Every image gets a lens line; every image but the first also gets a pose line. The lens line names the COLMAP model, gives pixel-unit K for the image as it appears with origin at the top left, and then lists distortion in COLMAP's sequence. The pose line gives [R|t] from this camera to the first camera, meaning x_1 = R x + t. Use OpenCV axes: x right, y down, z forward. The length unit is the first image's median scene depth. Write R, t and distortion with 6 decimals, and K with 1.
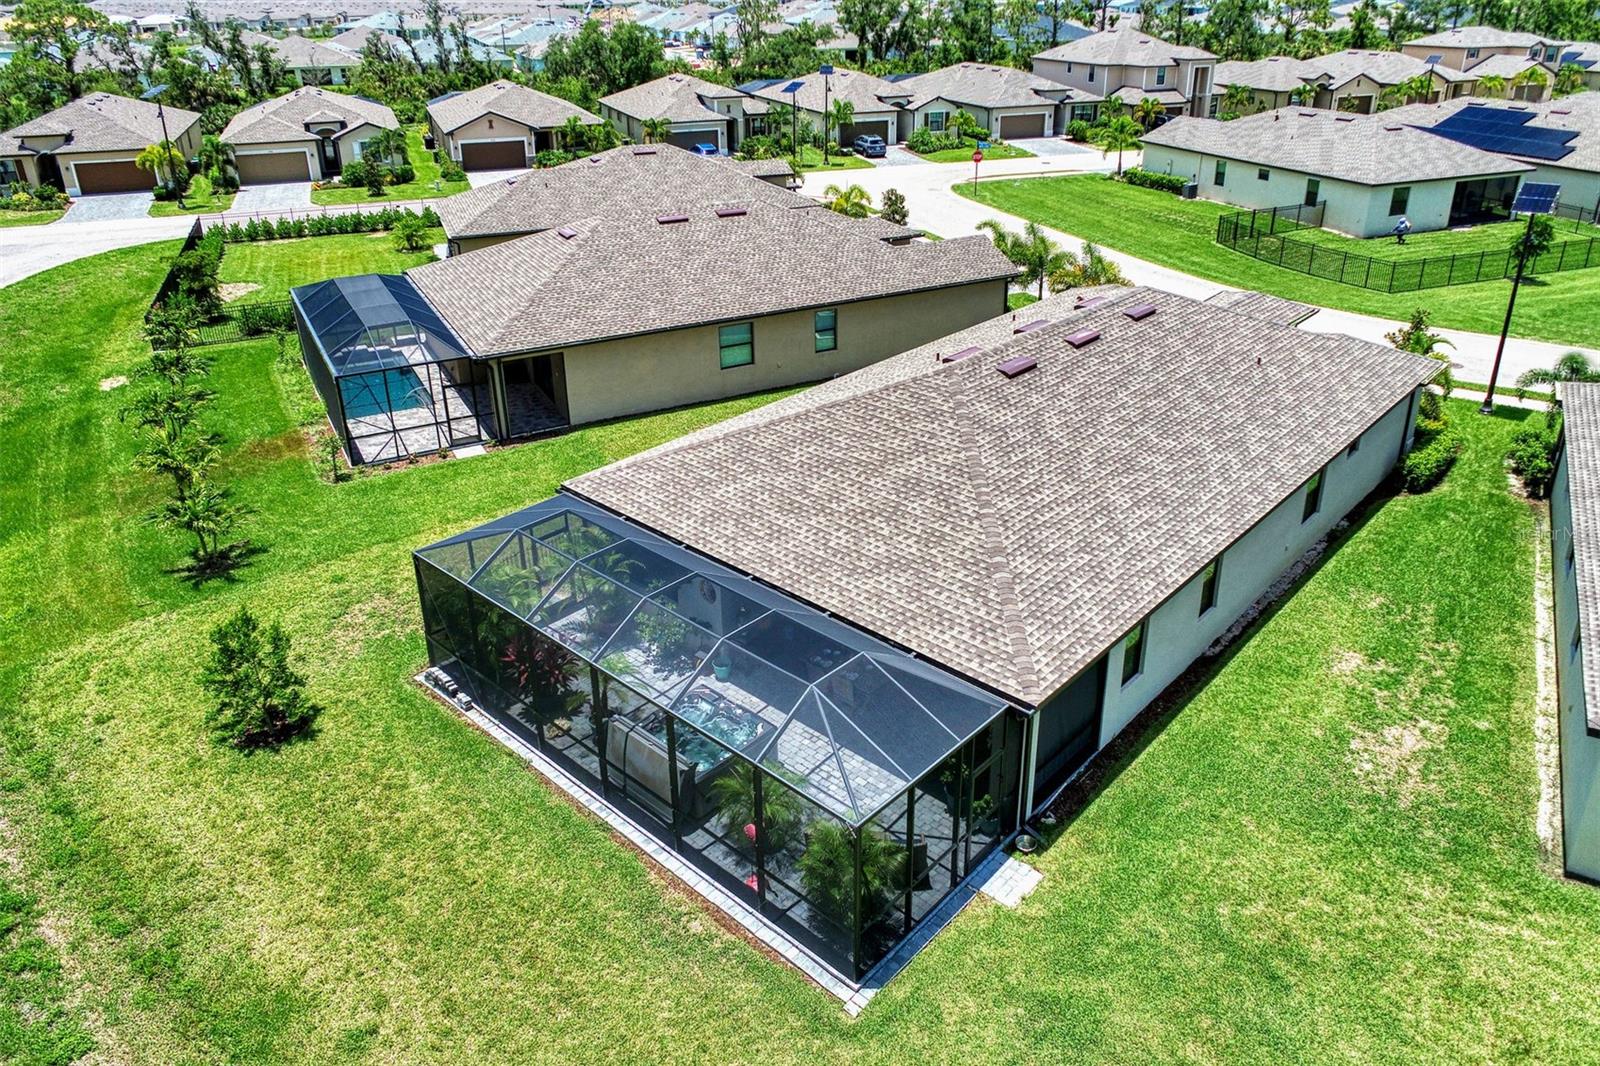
lens RADIAL K [[1080.6, 0, 849.0], [0, 1080.6, 453.0], [0, 0, 1]] dist [-0.002490, -0.001728]
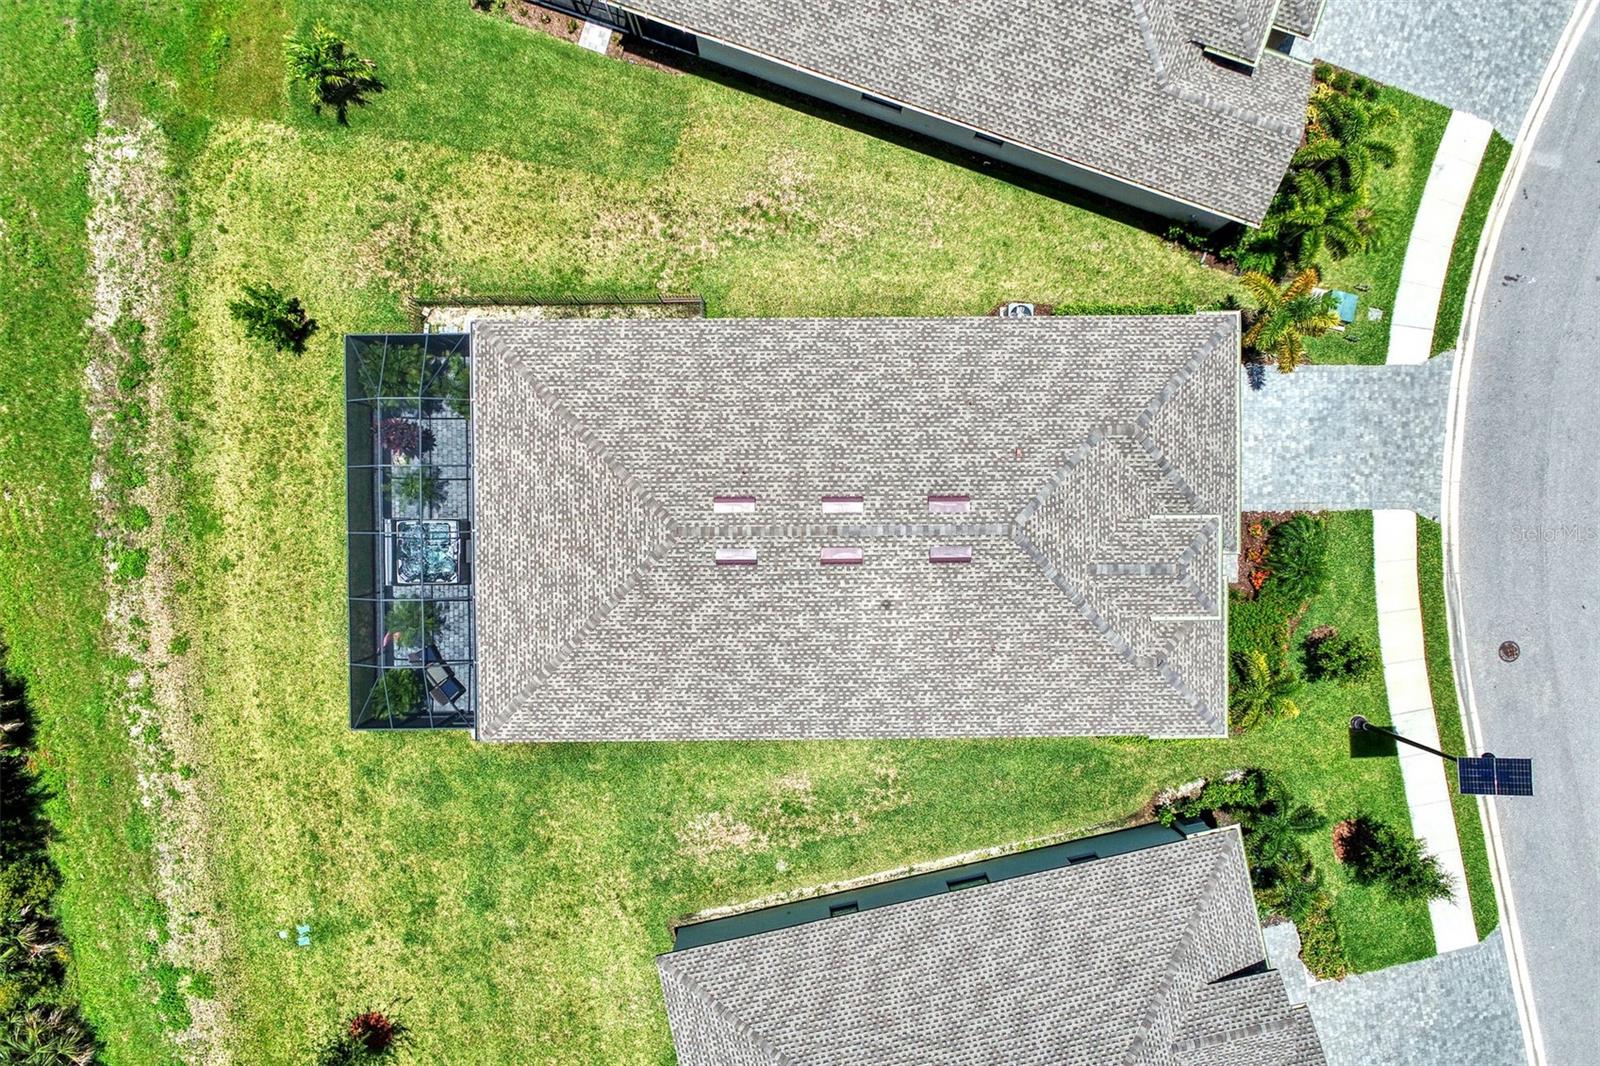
lens RADIAL K [[1075.7, 0, 838.3], [0, 1075.7, 510.9], [0, 0, 1]] dist [-0.000957, -0.000462]
pose [[0.669065, 0.742395, 0.034685, 0.063092], [-0.314743, 0.240758, 0.918135, -0.507216], [0.673268, -0.625209, 0.394746, 0.261029]]
